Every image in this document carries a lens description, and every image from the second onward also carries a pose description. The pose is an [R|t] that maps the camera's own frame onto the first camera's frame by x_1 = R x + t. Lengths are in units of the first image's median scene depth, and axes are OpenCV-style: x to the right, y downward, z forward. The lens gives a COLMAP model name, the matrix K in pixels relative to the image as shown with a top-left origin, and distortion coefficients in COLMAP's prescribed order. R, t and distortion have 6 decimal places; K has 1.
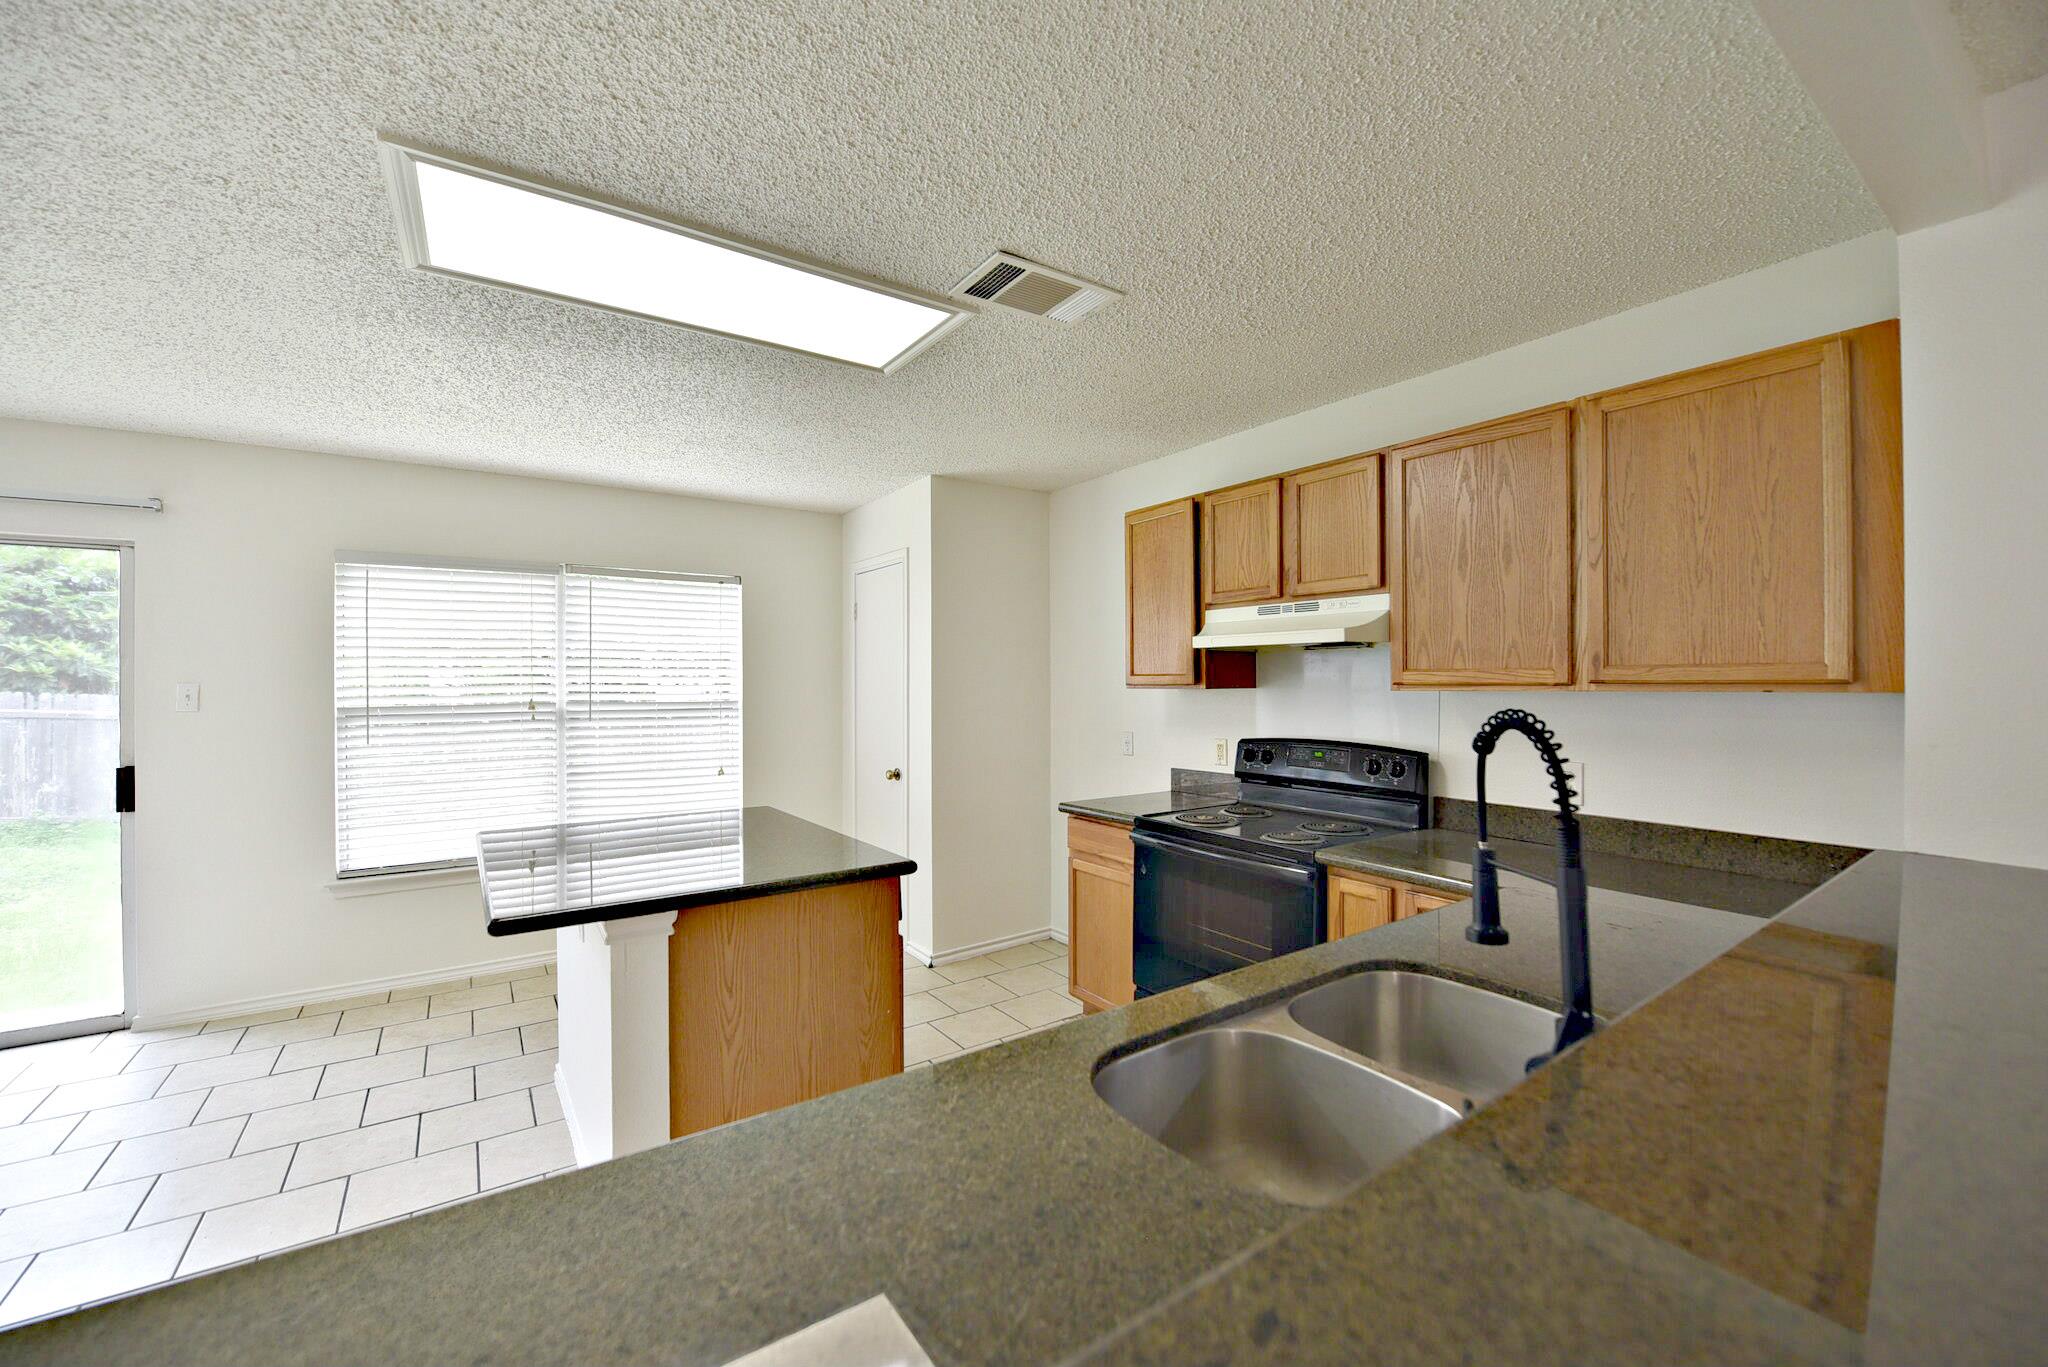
lens RADIAL K [[810.0, 0, 1033.3], [0, 810.0, 679.5], [0, 0, 1]] dist [-0.022397, -0.000208]
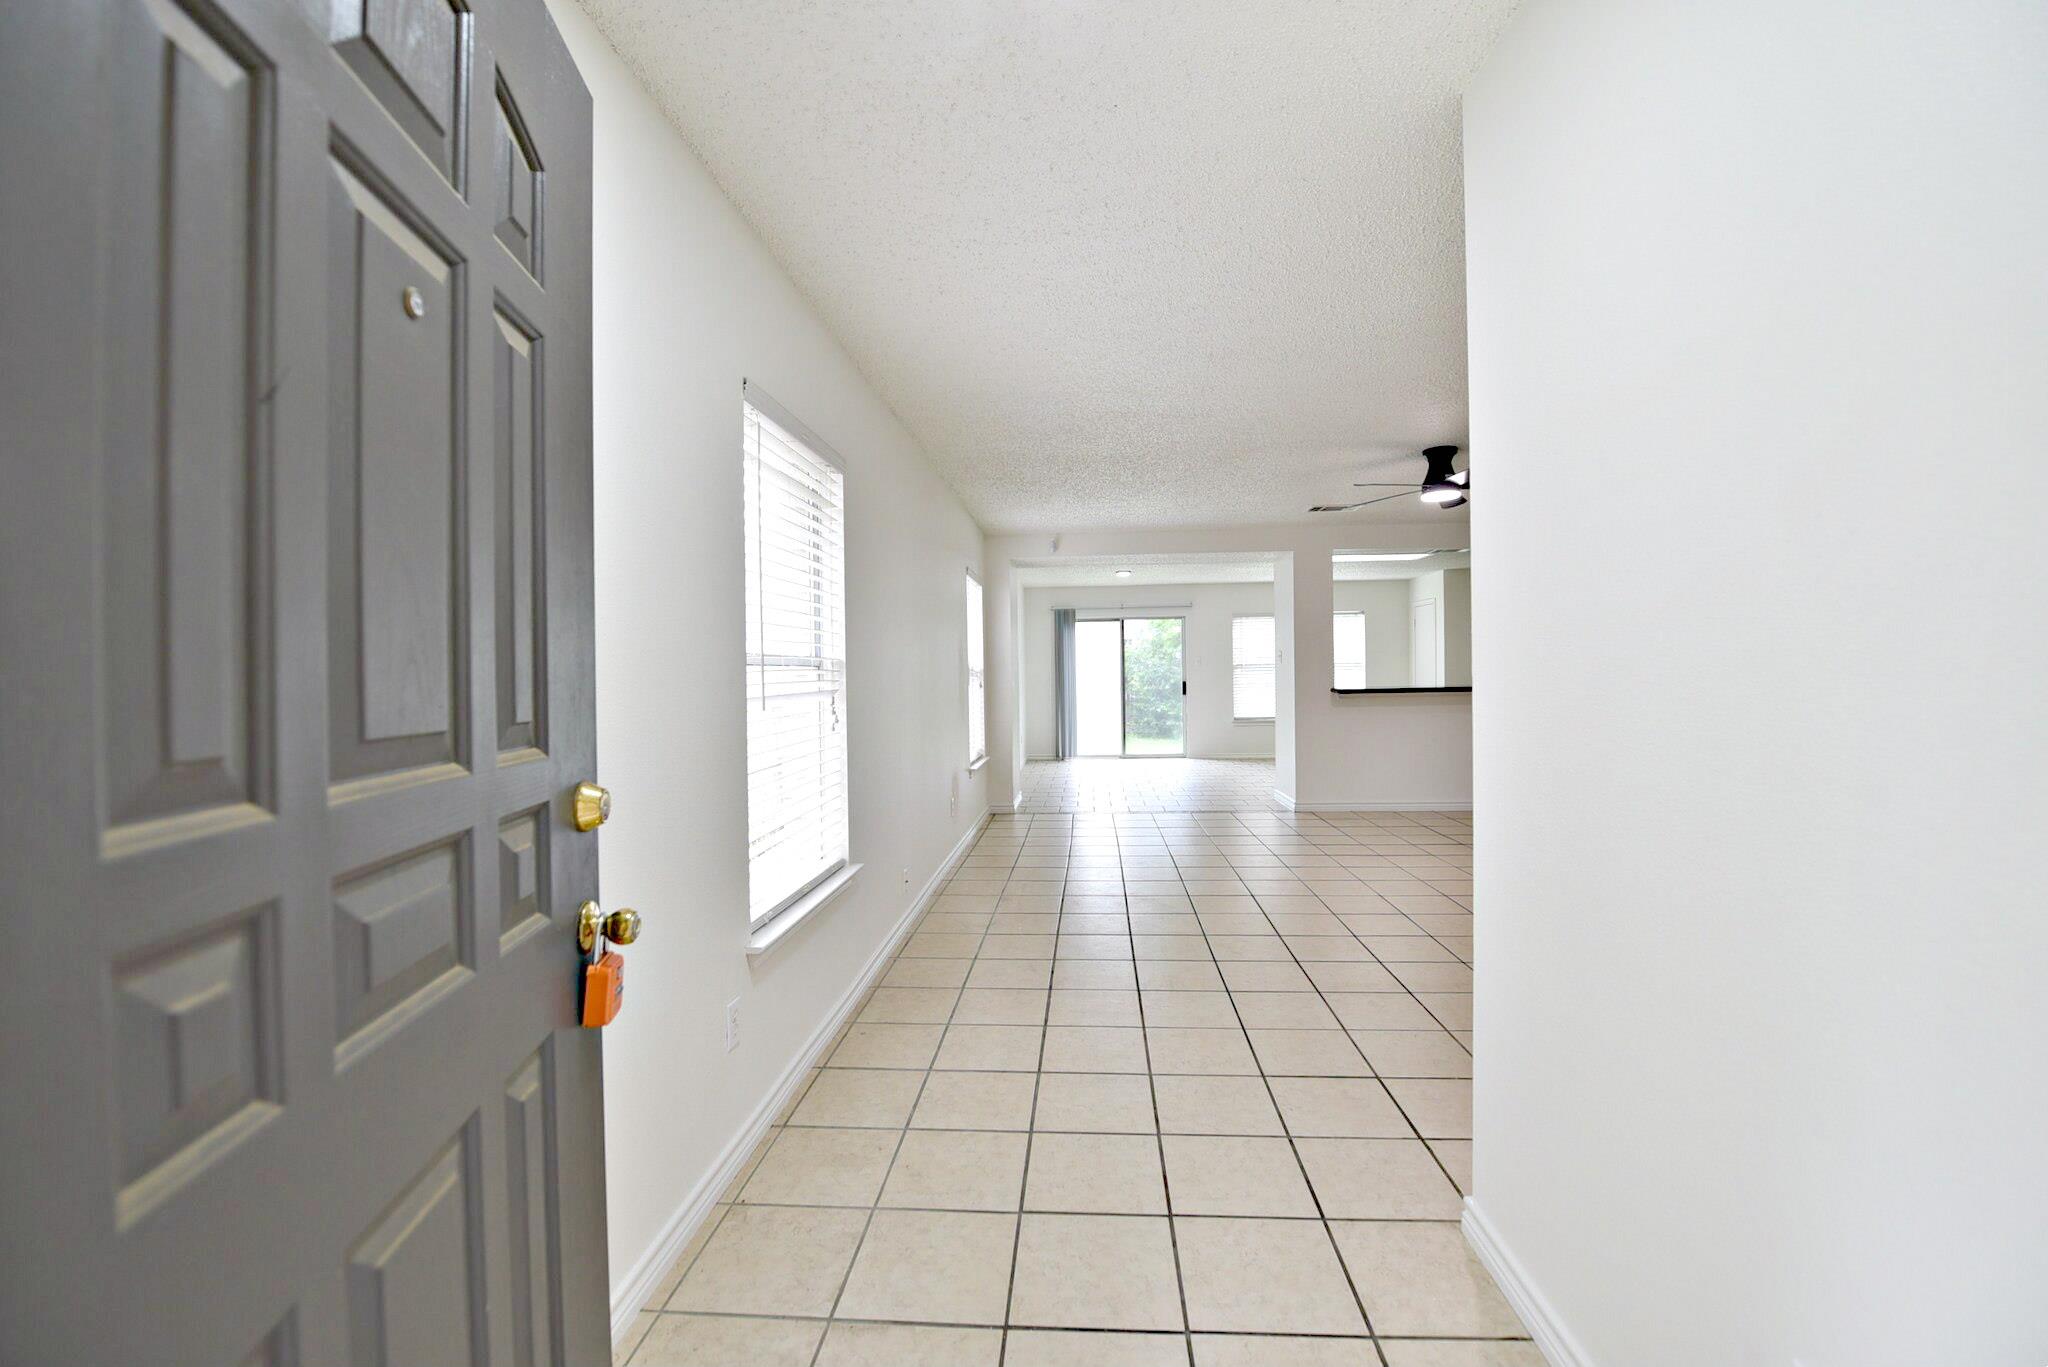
lens RADIAL K [[850.0, 0, 1036.1], [0, 850.0, 668.4], [0, 0, 1]] dist [-0.000439, -0.000063]
pose [[0.778708, -0.009543, -0.627314, 0.674961], [0.011554, 0.999933, -0.000868, 0.049272], [0.627280, -0.006572, 0.778766, -2.306581]]
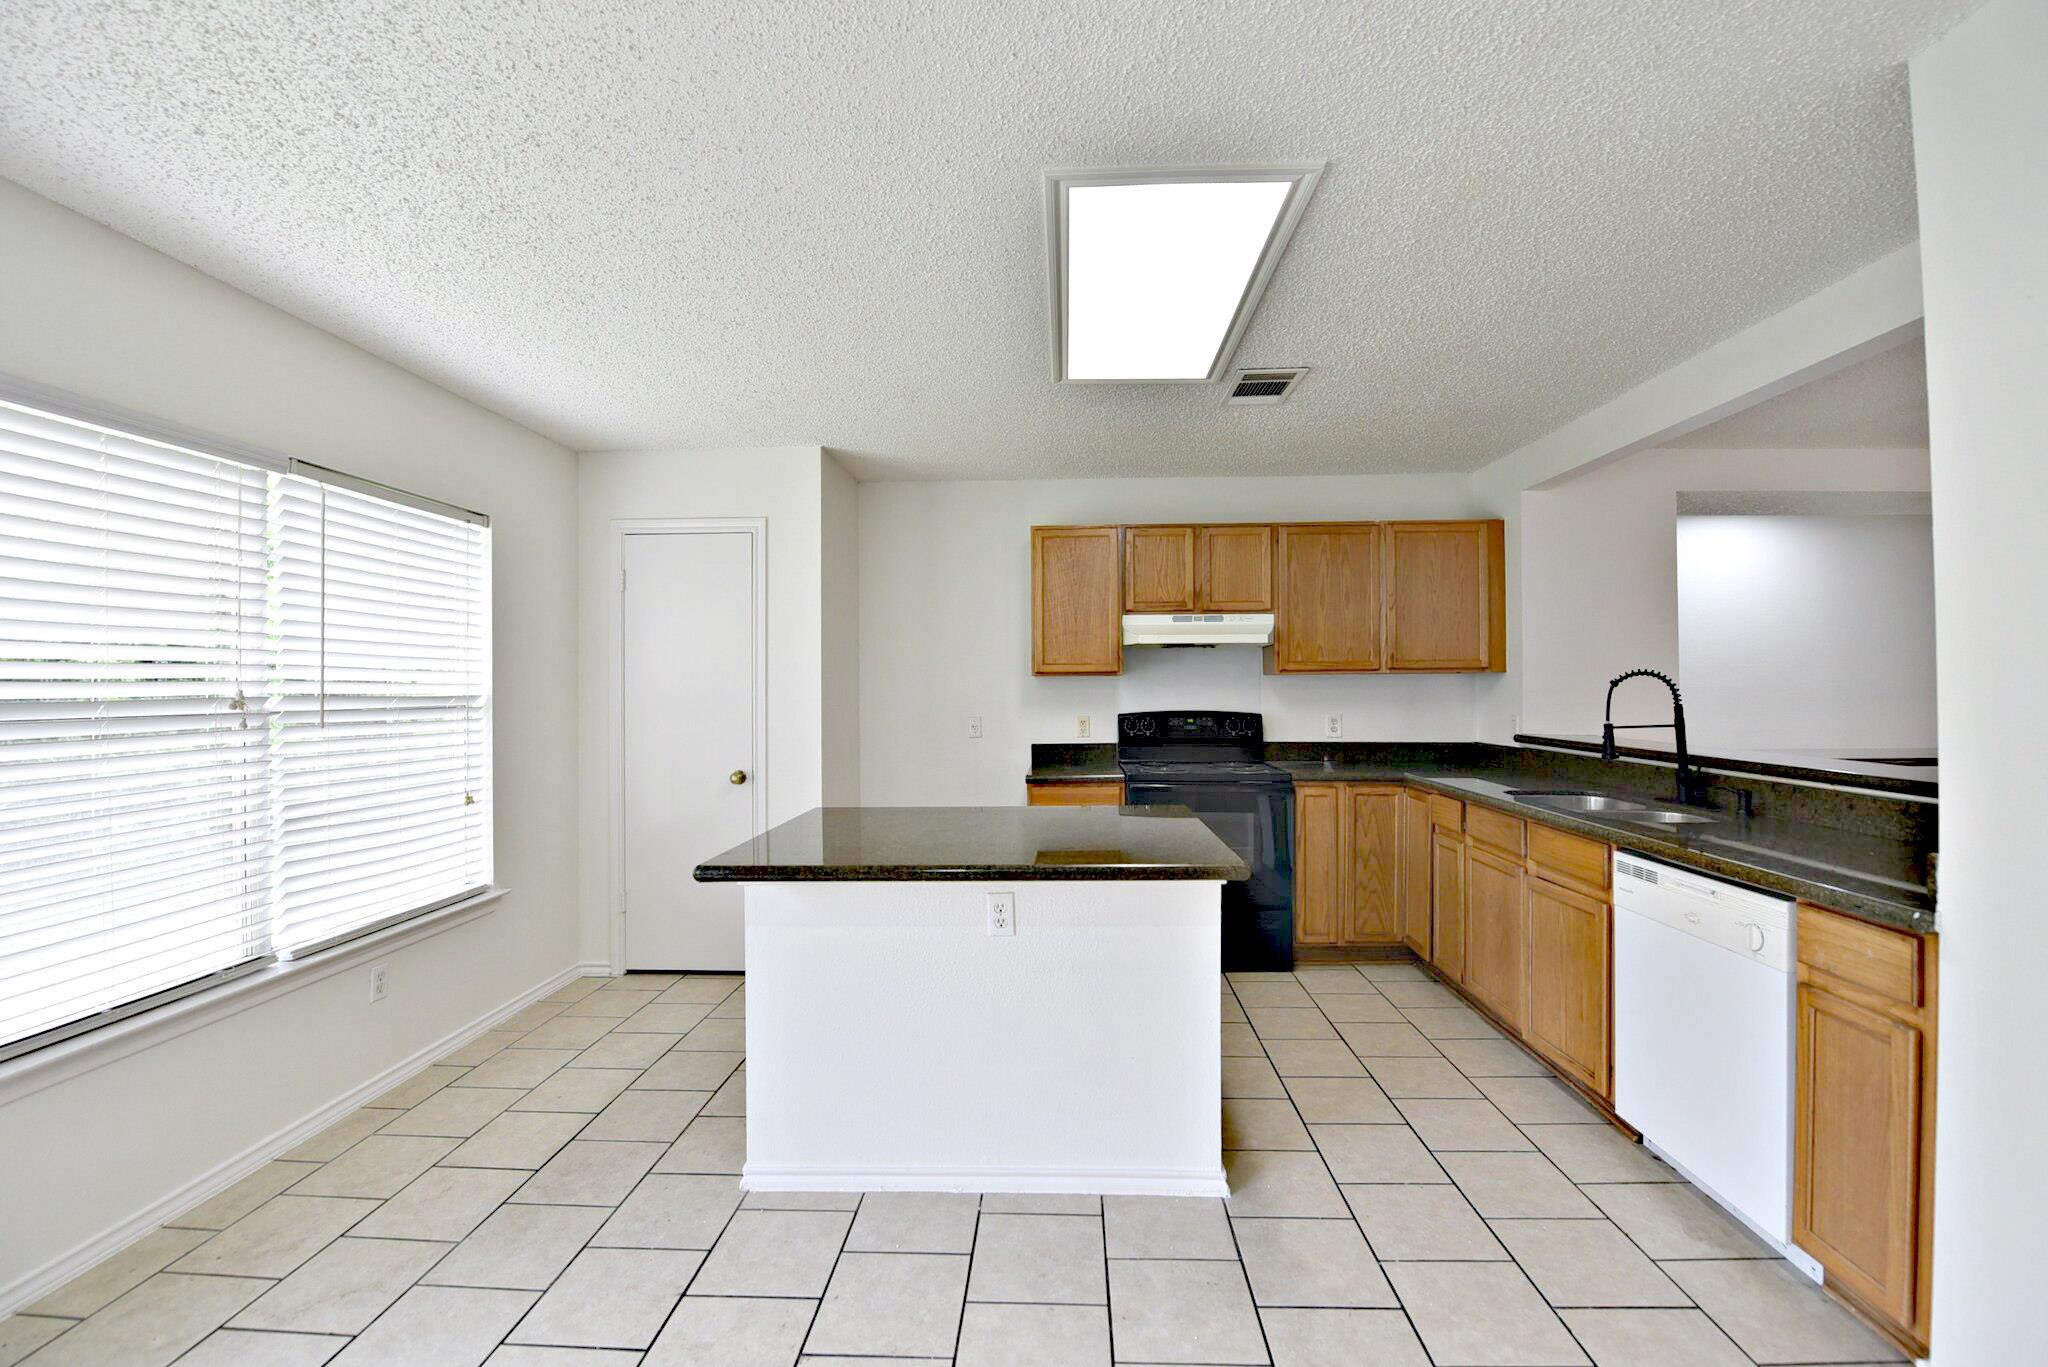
lens RADIAL K [[854.9, 0, 1029.5], [0, 854.9, 685.5], [0, 0, 1]] dist [-0.009875, -0.000146]
pose [[0.614141, -0.000625, 0.789196, -0.941942], [0.001767, 0.999998, -0.000583, 0.027833], [-0.789195, 0.001753, 0.614141, 0.266026]]
